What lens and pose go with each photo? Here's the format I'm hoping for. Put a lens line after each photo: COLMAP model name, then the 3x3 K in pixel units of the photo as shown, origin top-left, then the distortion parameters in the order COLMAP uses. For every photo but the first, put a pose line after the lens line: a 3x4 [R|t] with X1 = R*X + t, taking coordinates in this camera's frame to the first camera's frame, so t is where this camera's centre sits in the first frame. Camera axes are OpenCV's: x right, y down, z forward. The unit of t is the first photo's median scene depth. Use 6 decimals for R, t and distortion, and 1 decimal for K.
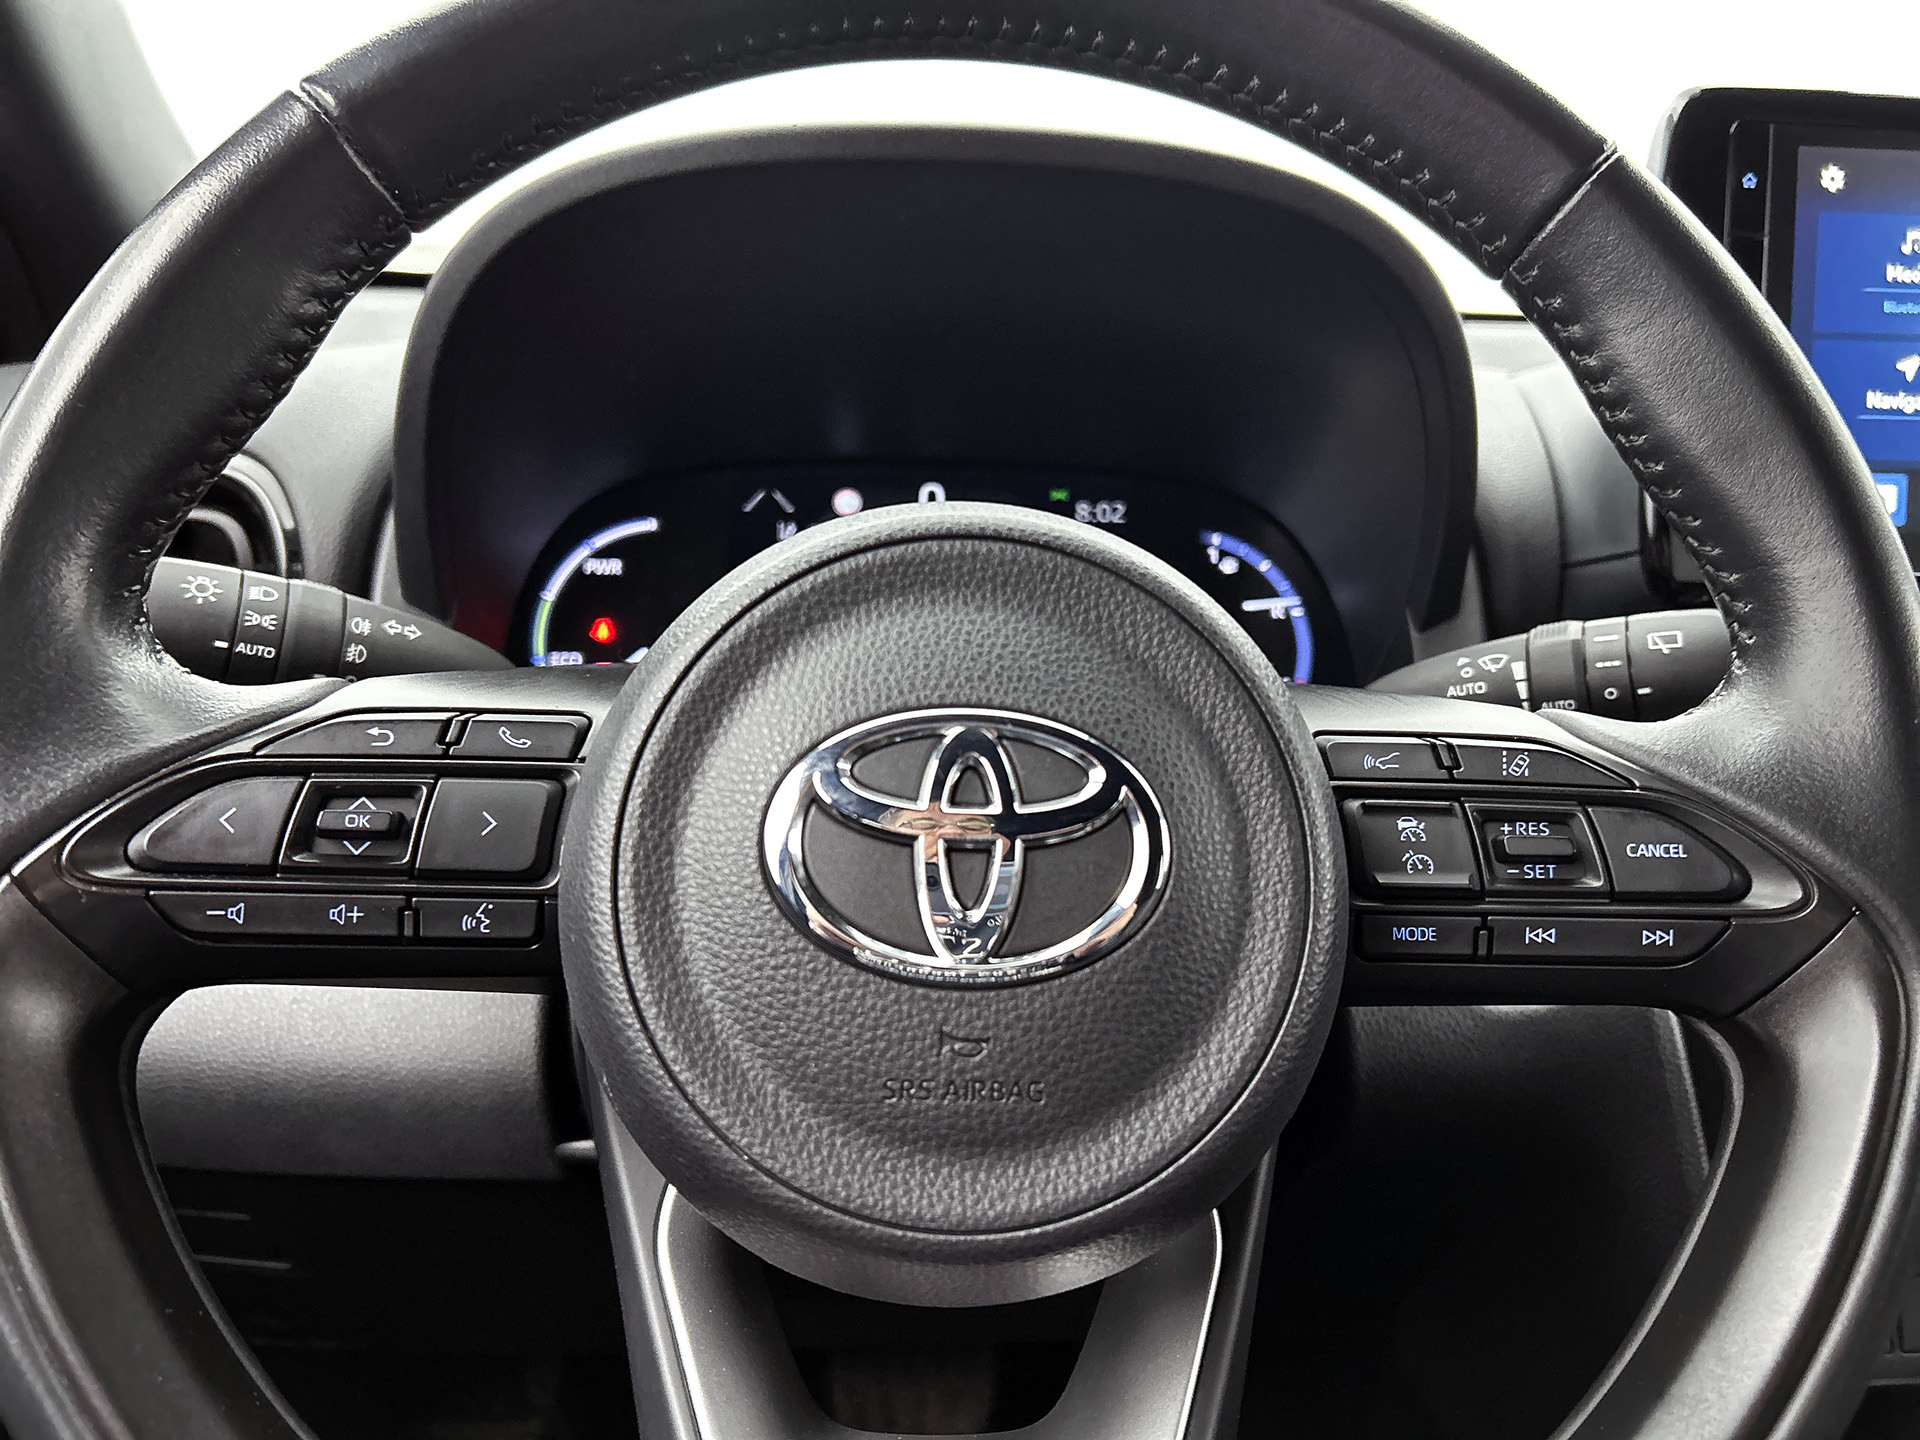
lens RADIAL K [[1437.1, 0, 969.3], [0, 1437.1, 724.7], [0, 0, 1]] dist [-0.004441, -0.009051]
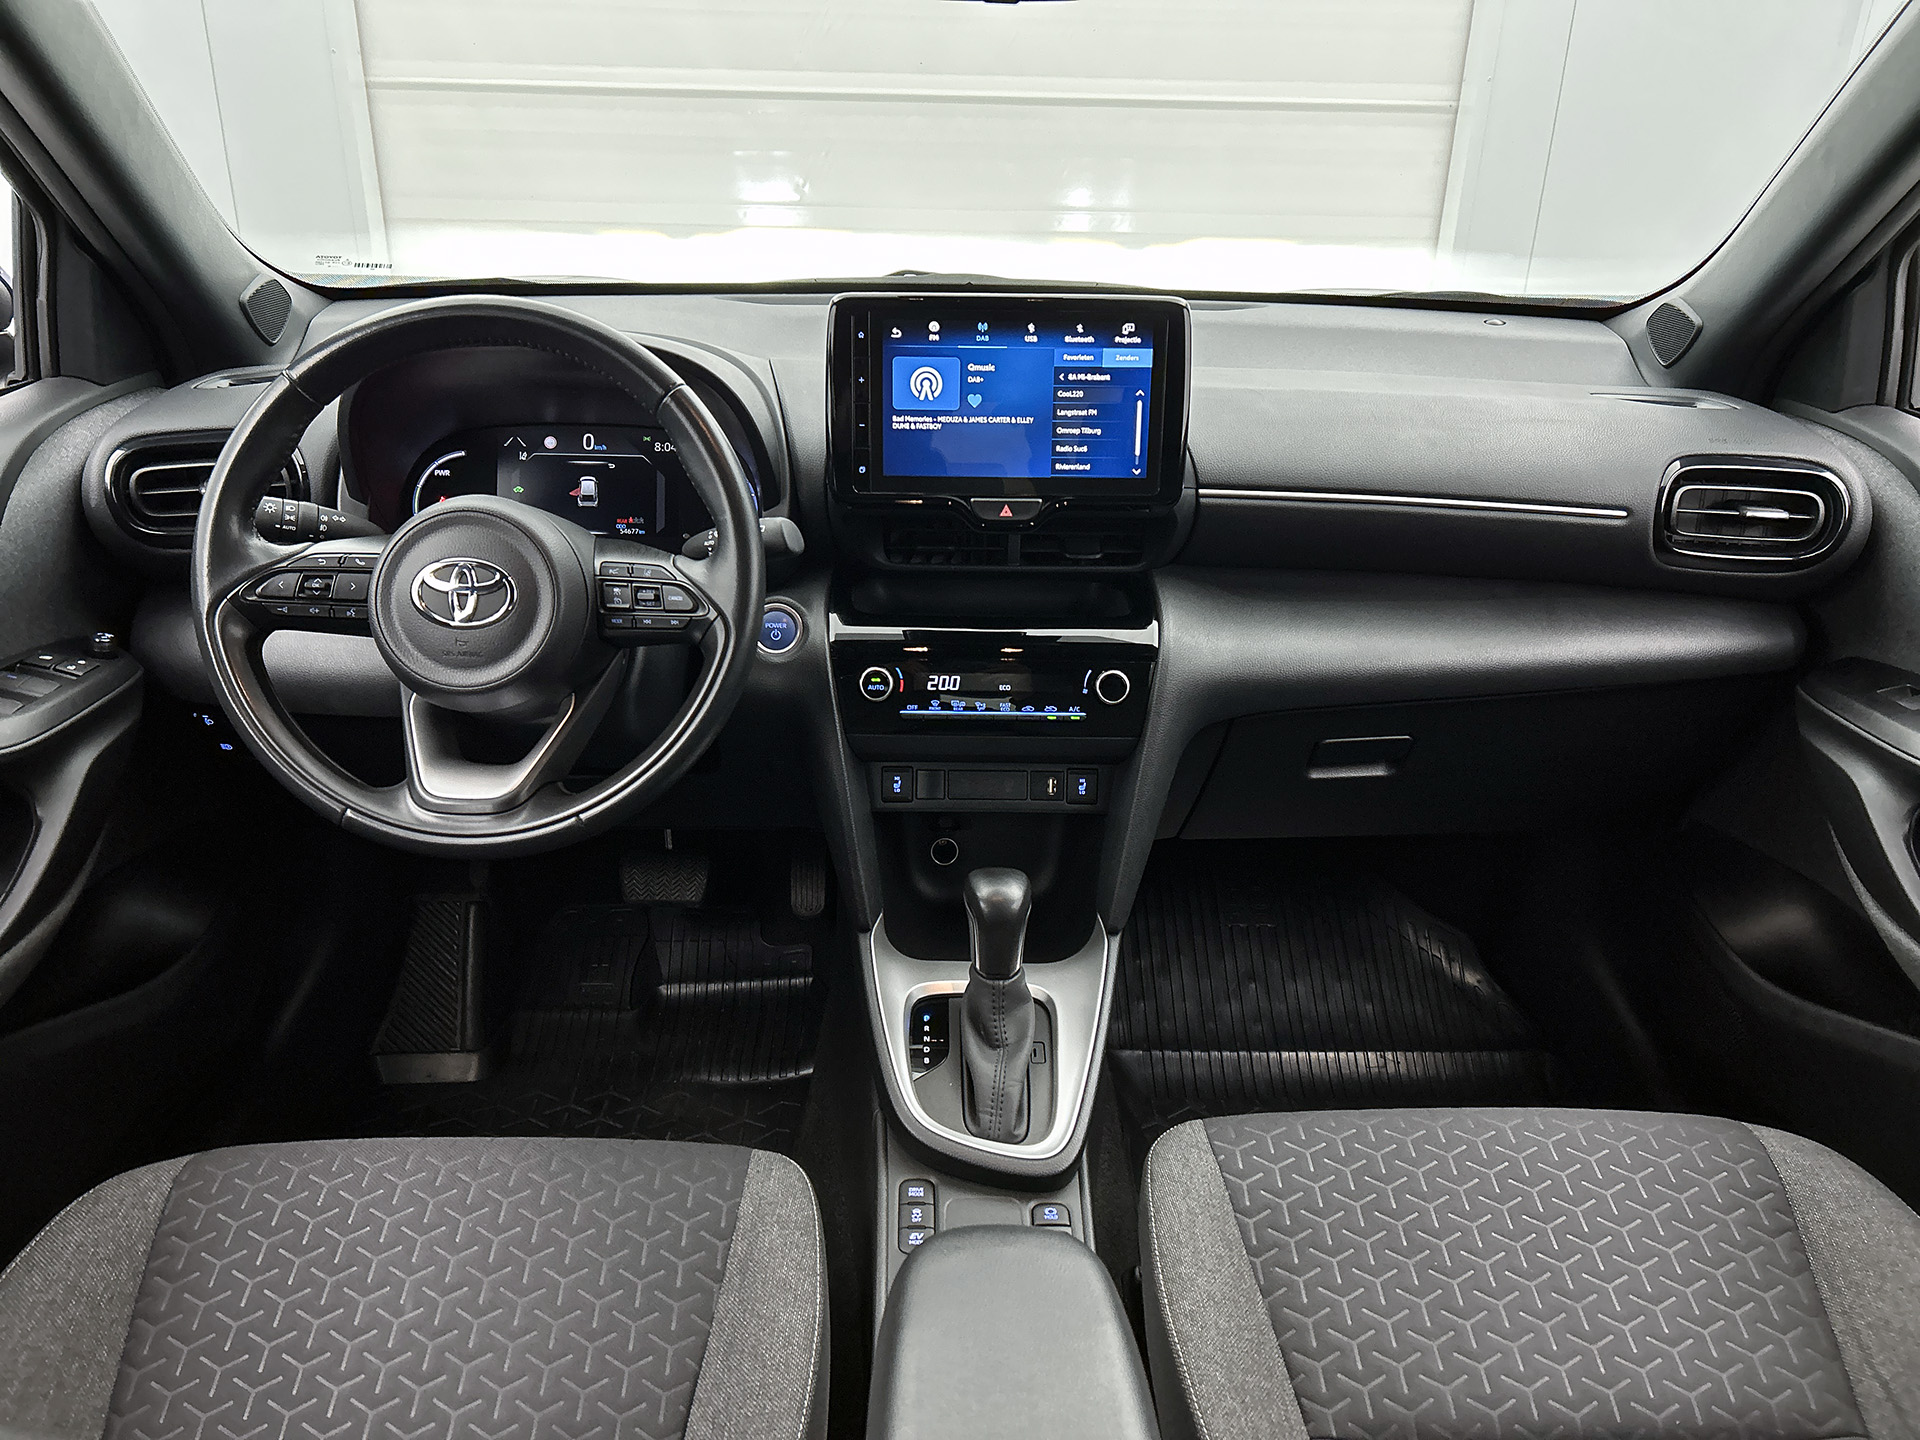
lens RADIAL K [[1437.1, 0, 995.0], [0, 1437.1, 723.3], [0, 0, 1]] dist [-0.004441, -0.009051]
pose [[0.999154, 0.017393, -0.037269, 1.359622], [-0.010898, 0.985750, 0.167861, -0.205720], [0.039658, -0.167313, 0.985106, -2.441377]]
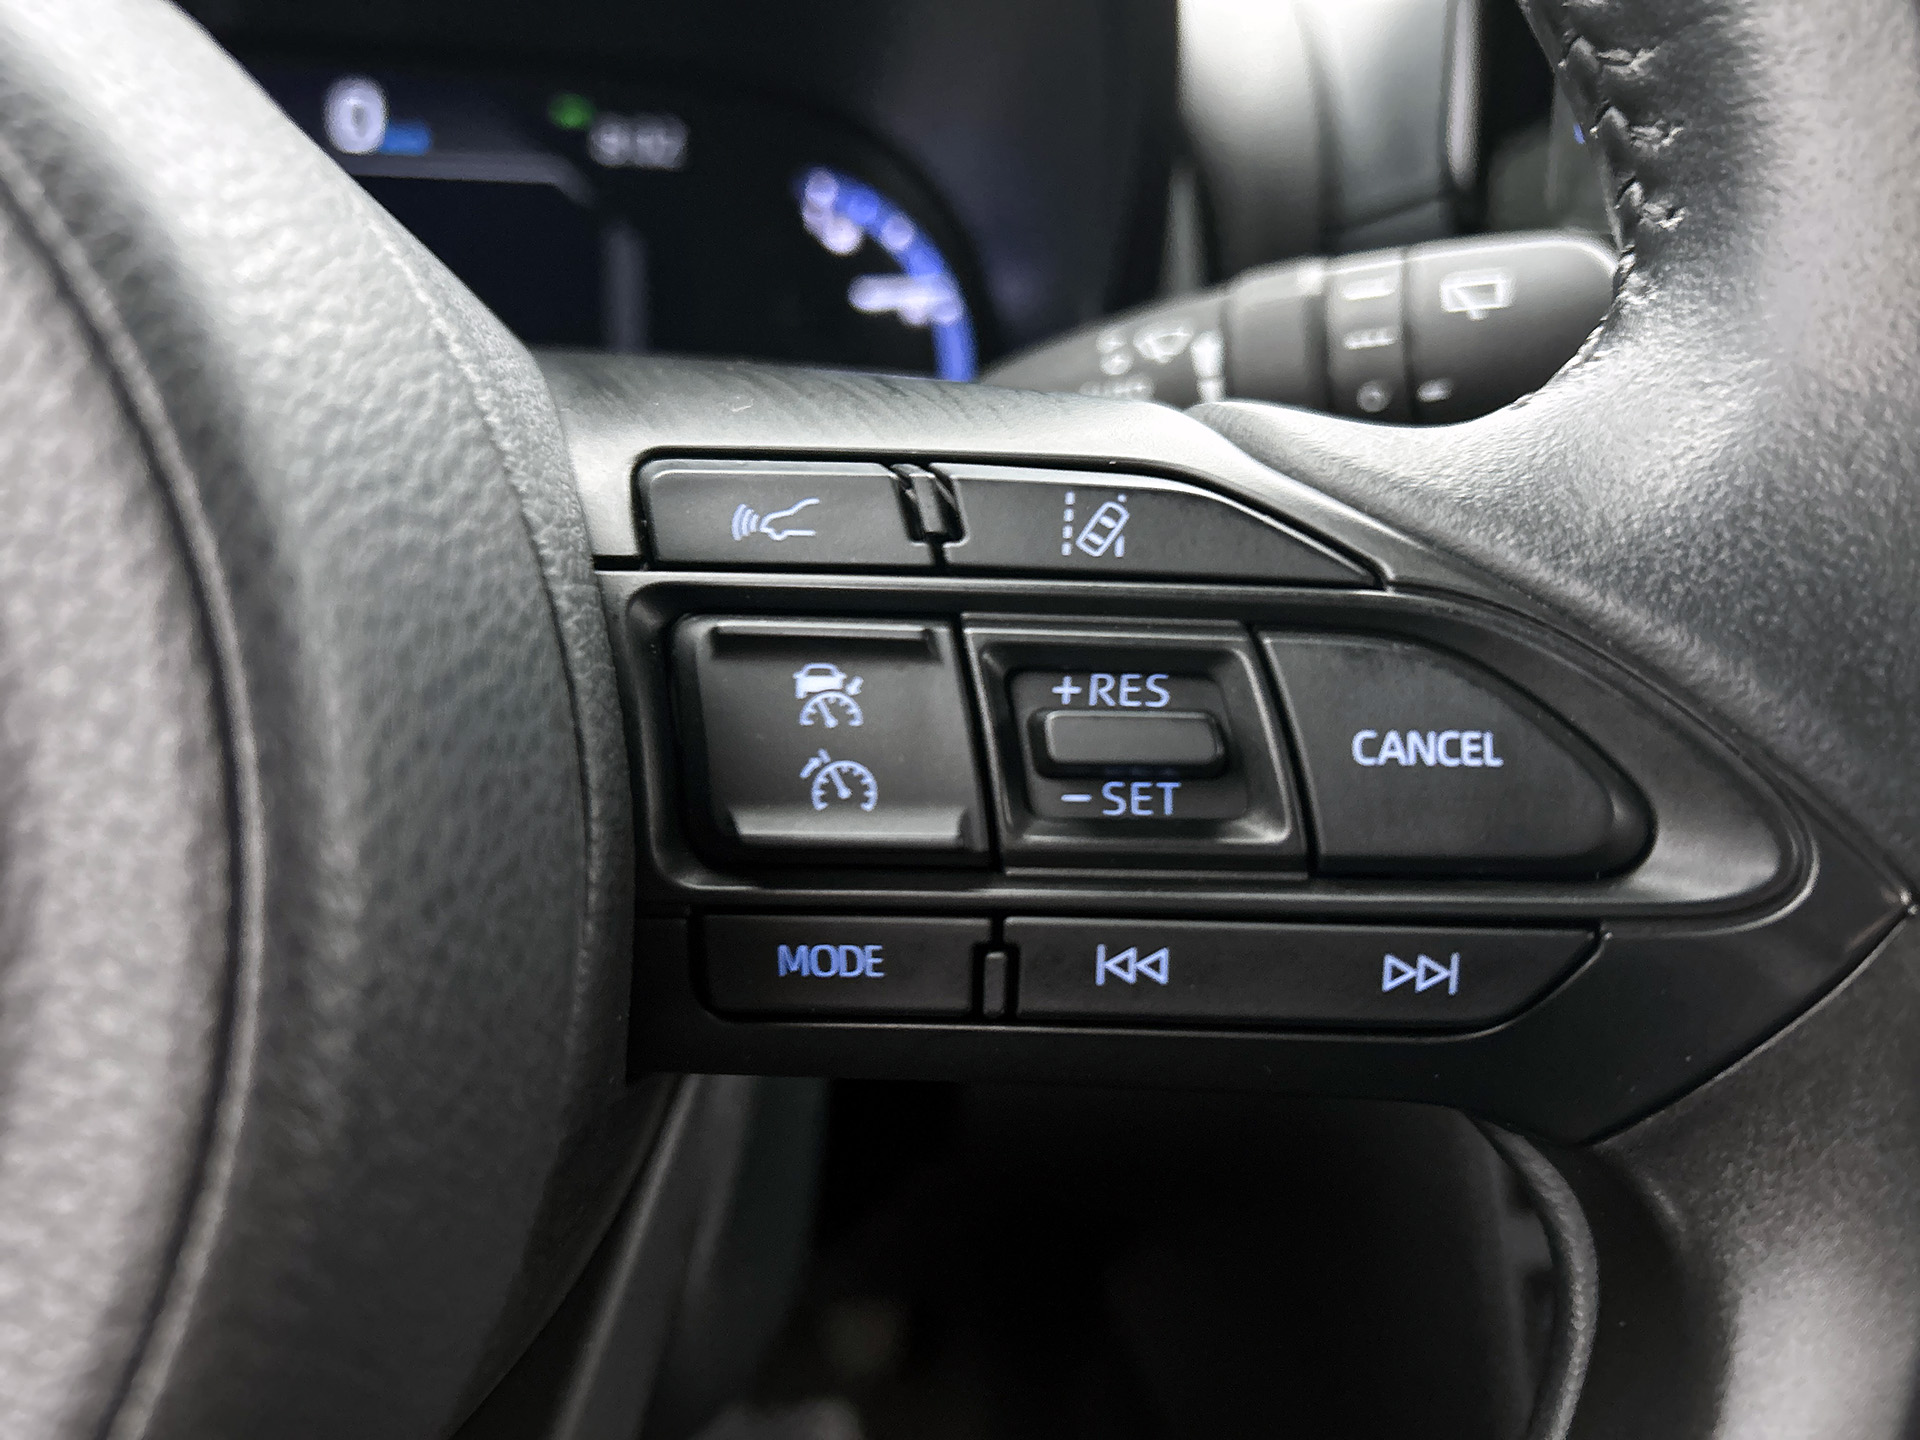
lens RADIAL K [[1437.1, 0, 955.7], [0, 1437.1, 728.9], [0, 0, 1]] dist [-0.004441, -0.009051]
pose [[0.993329, -0.021041, 0.113378, 0.299925], [0.002953, 0.987531, 0.157398, 0.020589], [-0.115276, -0.156013, 0.981005, 0.616706]]
